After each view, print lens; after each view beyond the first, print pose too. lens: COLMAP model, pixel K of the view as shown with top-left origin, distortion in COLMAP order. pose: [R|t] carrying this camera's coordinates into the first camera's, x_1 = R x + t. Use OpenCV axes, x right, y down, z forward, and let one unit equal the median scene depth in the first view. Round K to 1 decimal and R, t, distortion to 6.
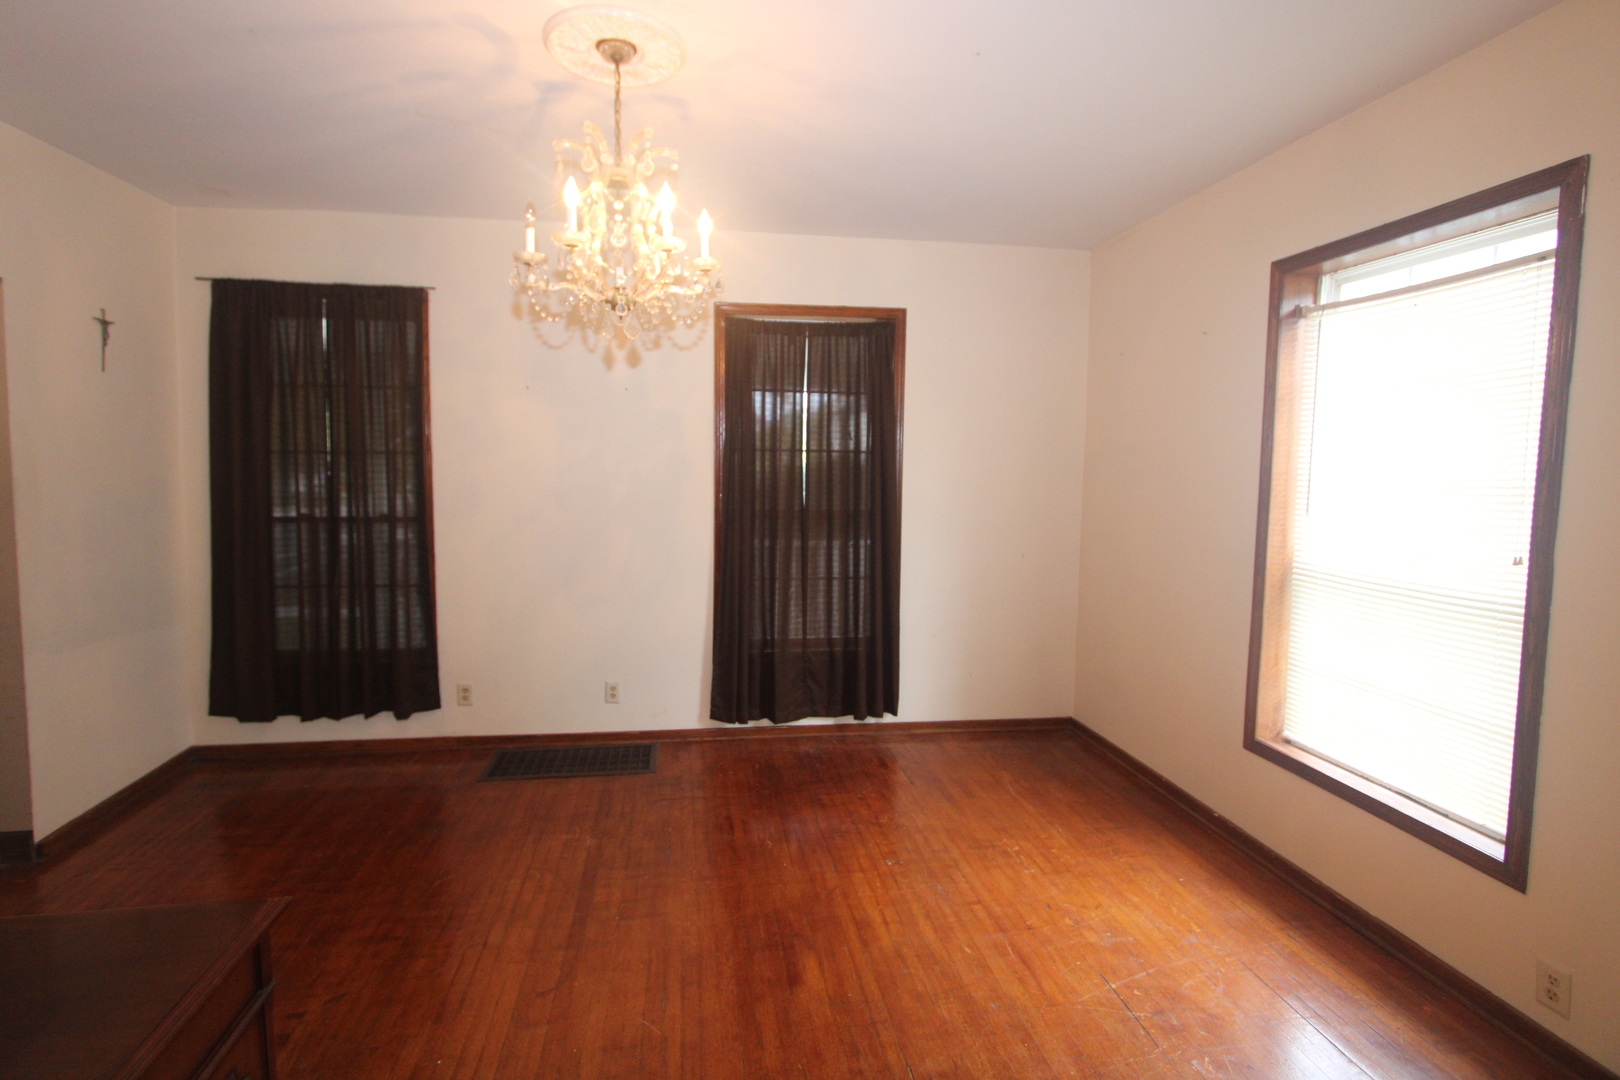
lens RADIAL K [[751.5, 0, 791.6], [0, 751.5, 509.6], [0, 0, 1]] dist [-0.020050, 0.005675]
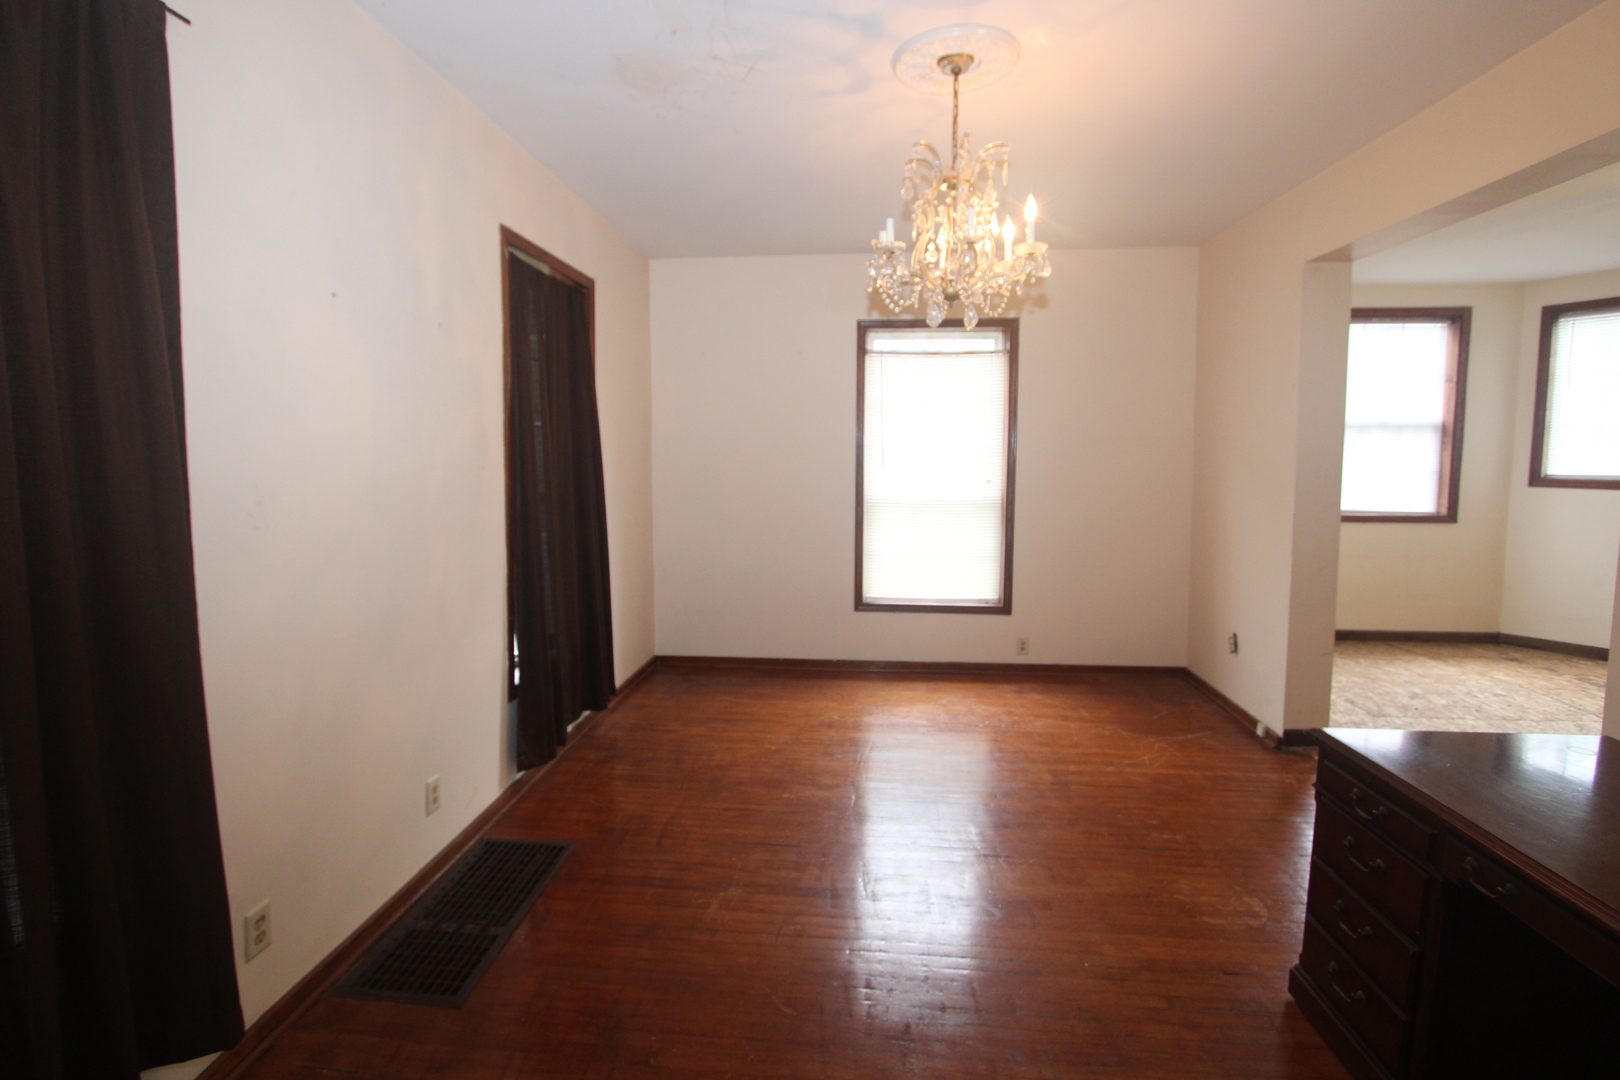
lens RADIAL K [[751.5, 0, 791.6], [0, 751.5, 509.6], [0, 0, 1]] dist [-0.020050, 0.005675]
pose [[0.233217, -0.088571, 0.968383, -1.032936], [0.060873, 0.995220, 0.076366, -0.041921], [-0.970518, 0.041138, 0.237493, 0.728229]]
